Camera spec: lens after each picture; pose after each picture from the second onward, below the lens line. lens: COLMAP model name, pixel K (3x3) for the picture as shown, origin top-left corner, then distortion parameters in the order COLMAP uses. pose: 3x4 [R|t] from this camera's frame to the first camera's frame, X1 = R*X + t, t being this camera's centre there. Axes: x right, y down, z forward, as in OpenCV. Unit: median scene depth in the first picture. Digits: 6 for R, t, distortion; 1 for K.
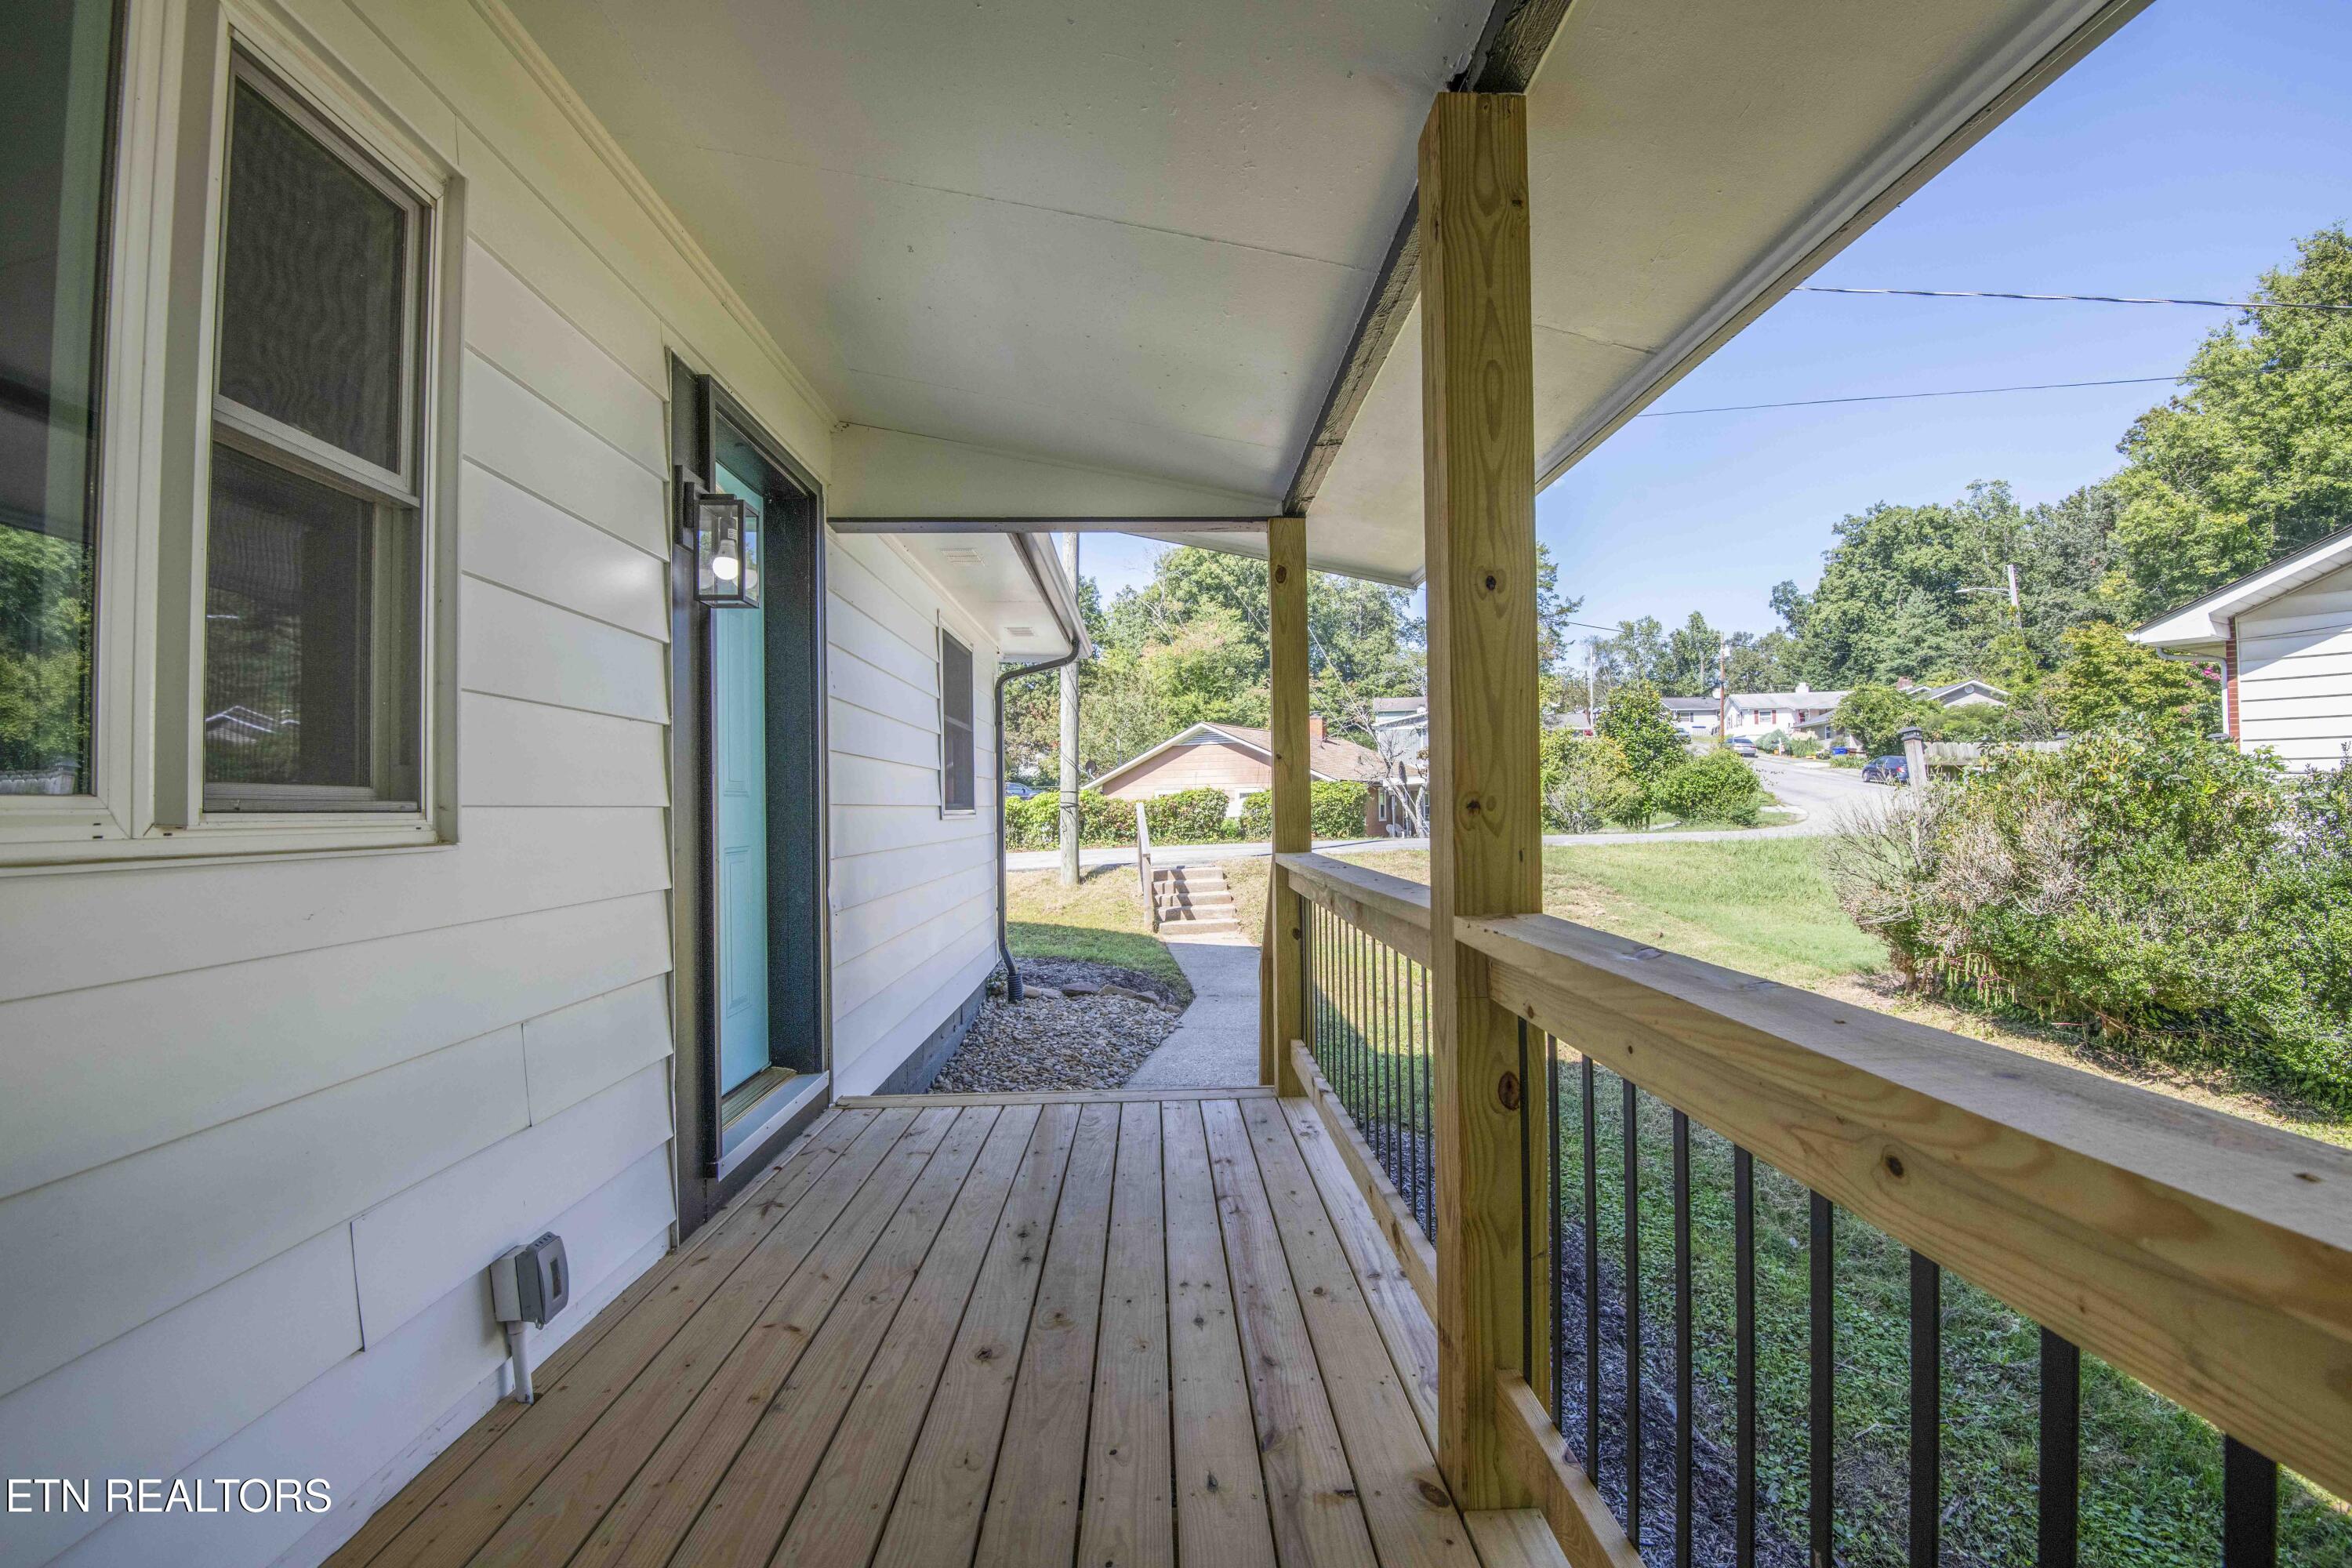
lens RADIAL K [[1099.3, 0, 1185.8], [0, 1099.3, 781.1], [0, 0, 1]] dist [-0.021234, -0.013346]
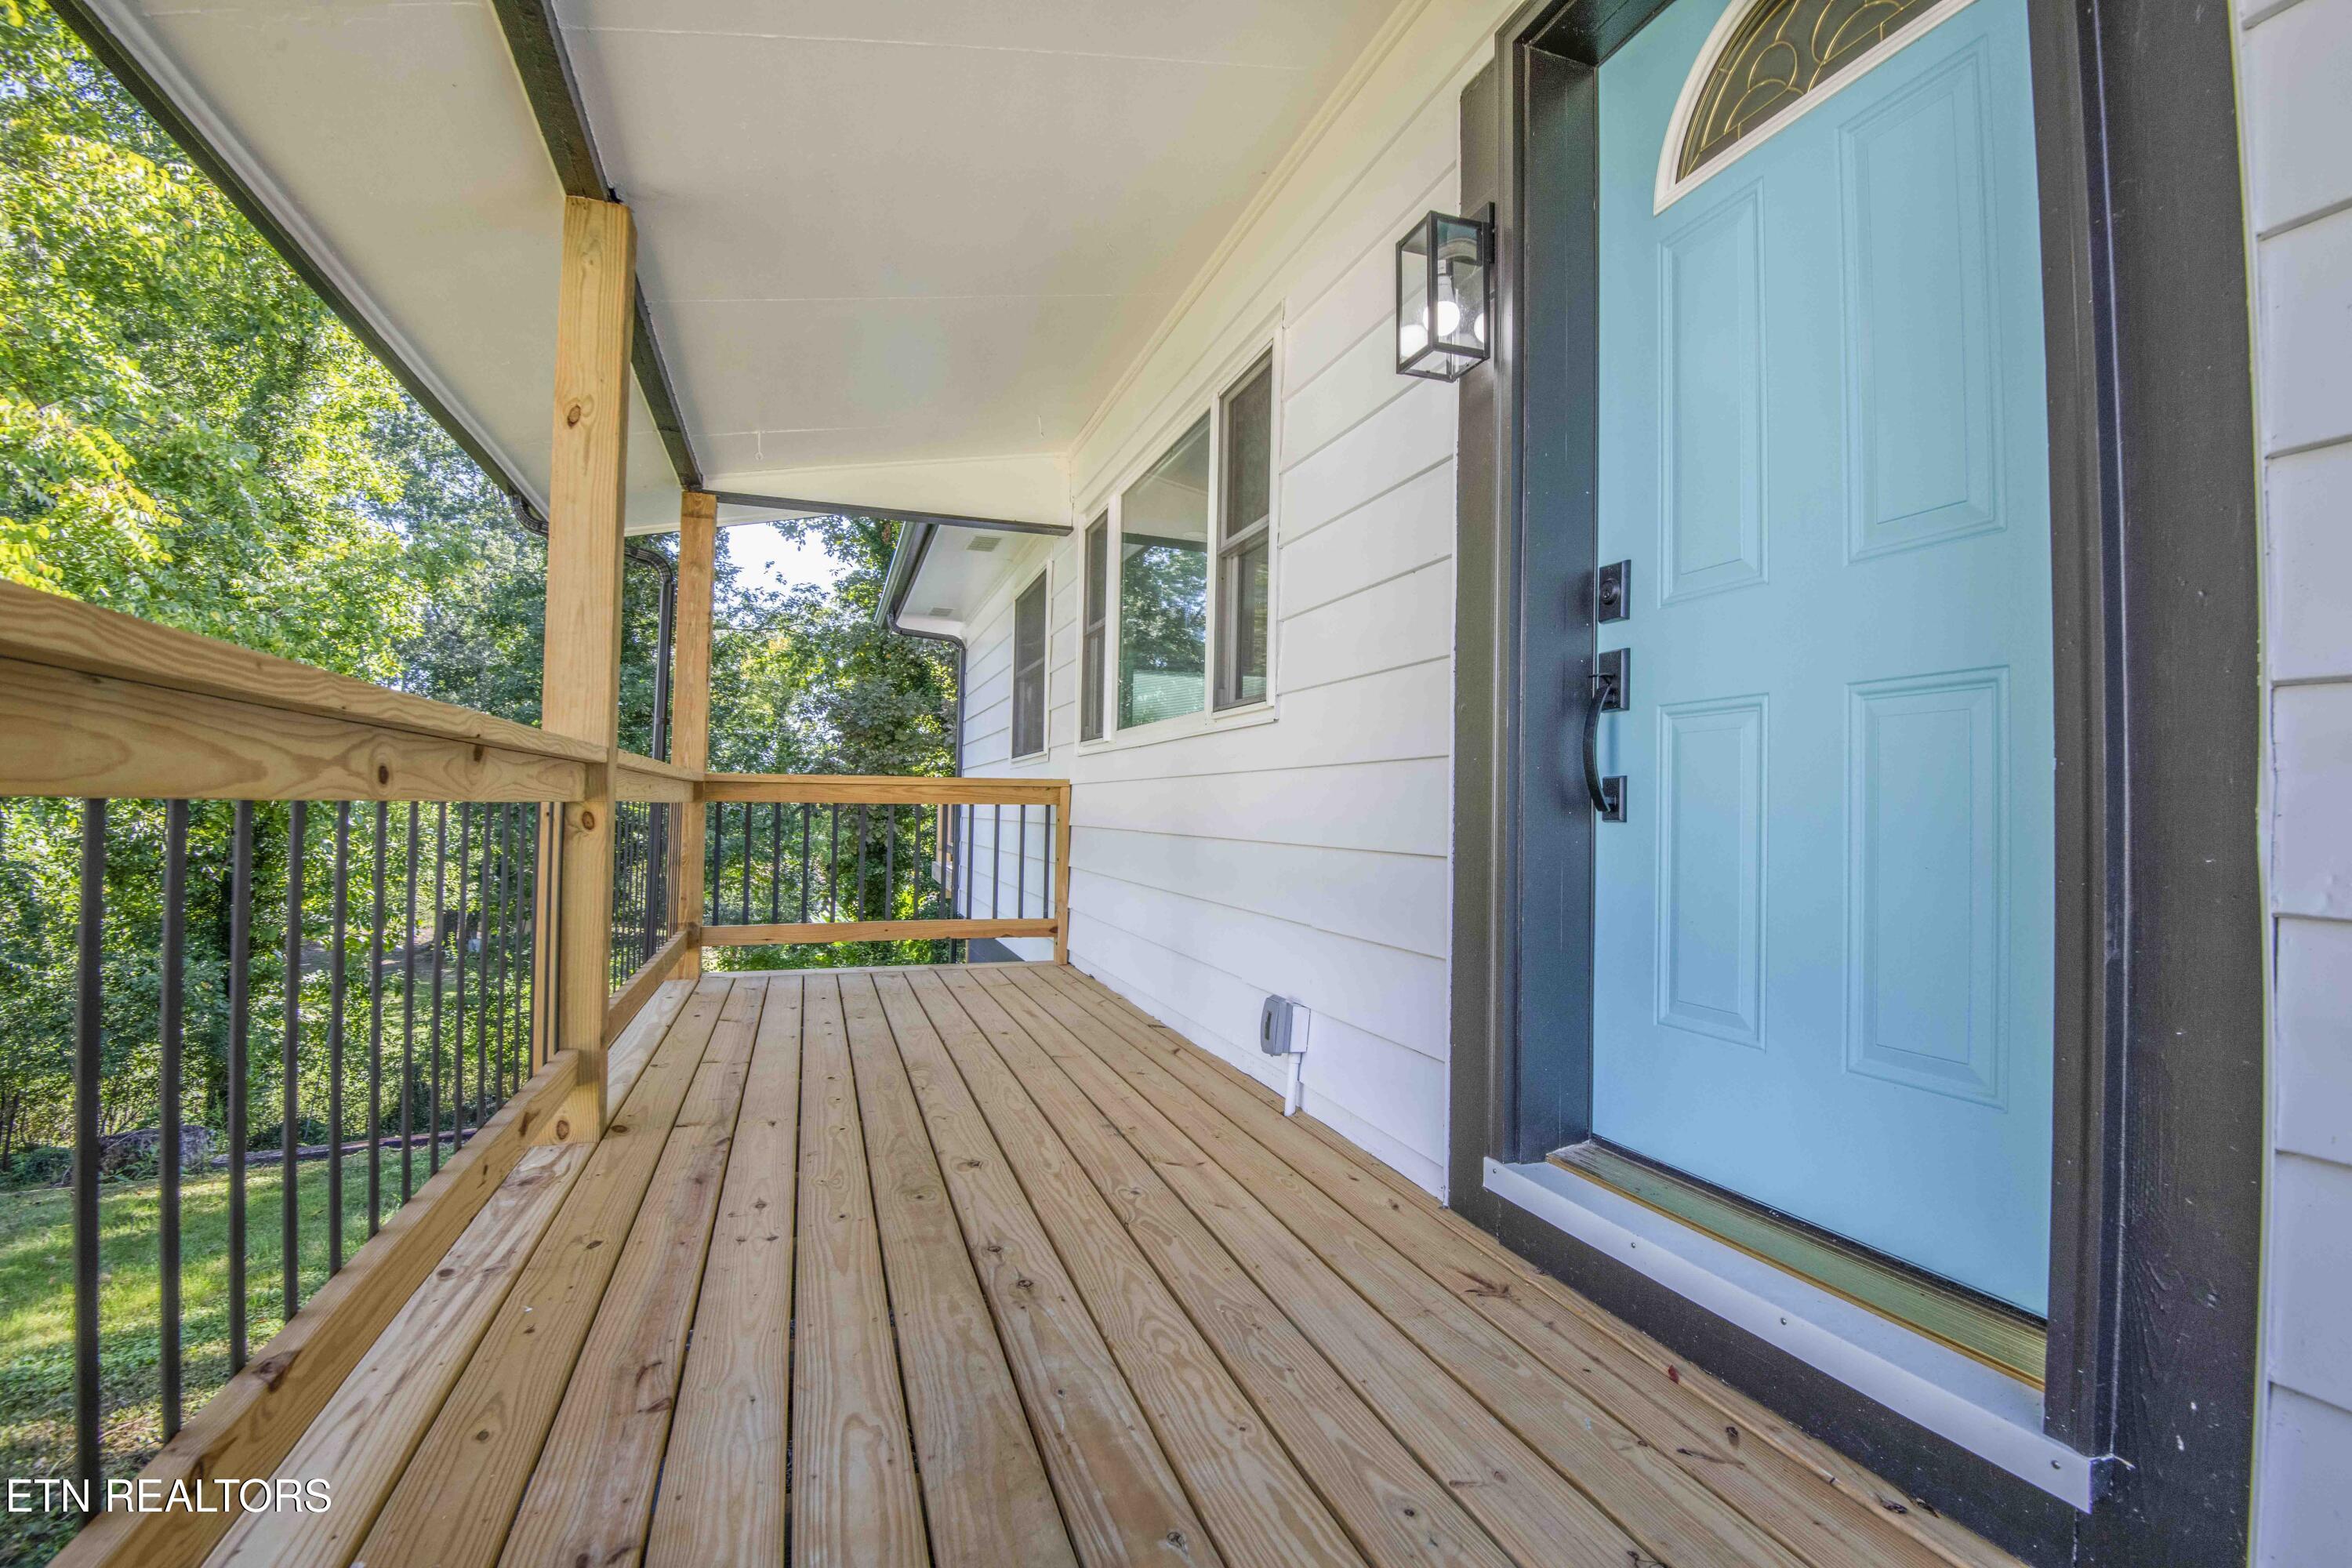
lens RADIAL K [[1099.3, 0, 1185.8], [0, 1099.3, 781.1], [0, 0, 1]] dist [-0.021234, -0.013346]
pose [[-0.955704, -0.005864, -0.294271, -0.063153], [0.006251, 0.999172, -0.040214, 0.191824], [0.294263, -0.040272, -0.954875, 2.191889]]
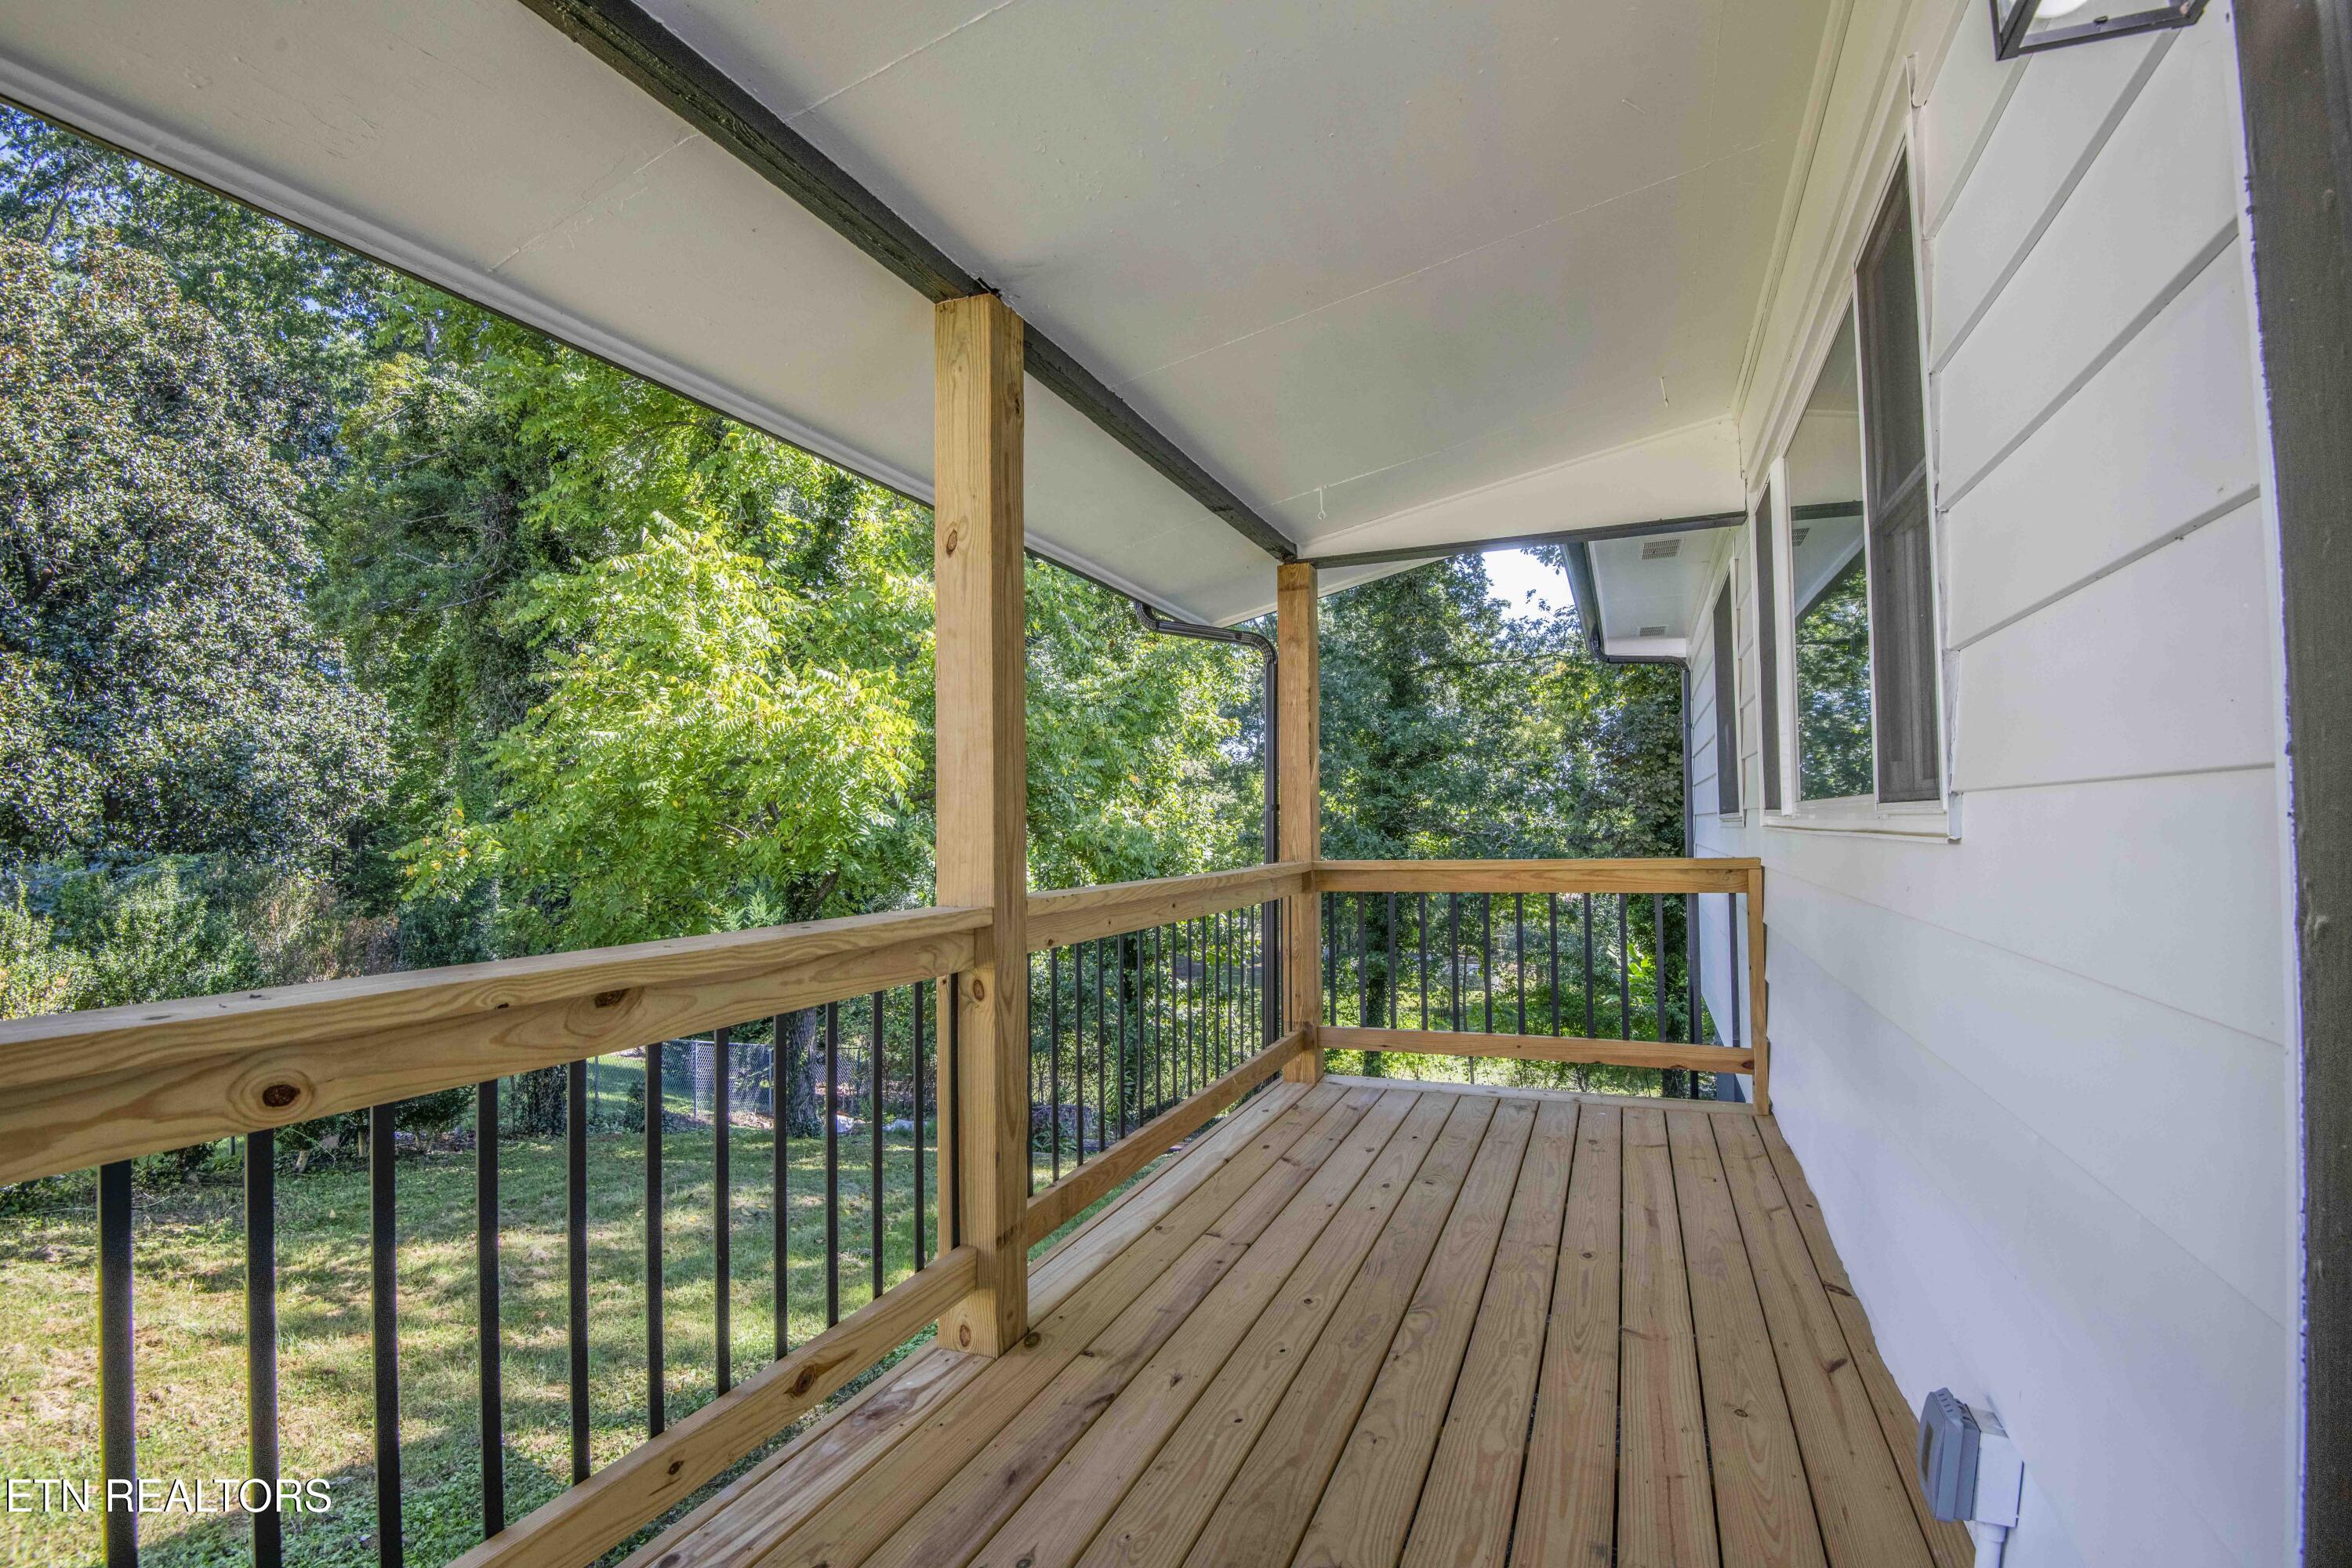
lens RADIAL K [[1084.5, 0, 1186.5], [0, 1084.5, 783.1], [0, 0, 1]] dist [-0.001176, -0.027839]
pose [[-0.911089, 0.045942, 0.409641, -0.418640], [0.022463, 0.997827, -0.061946, 0.051350], [-0.411597, -0.047236, -0.910141, 1.749223]]
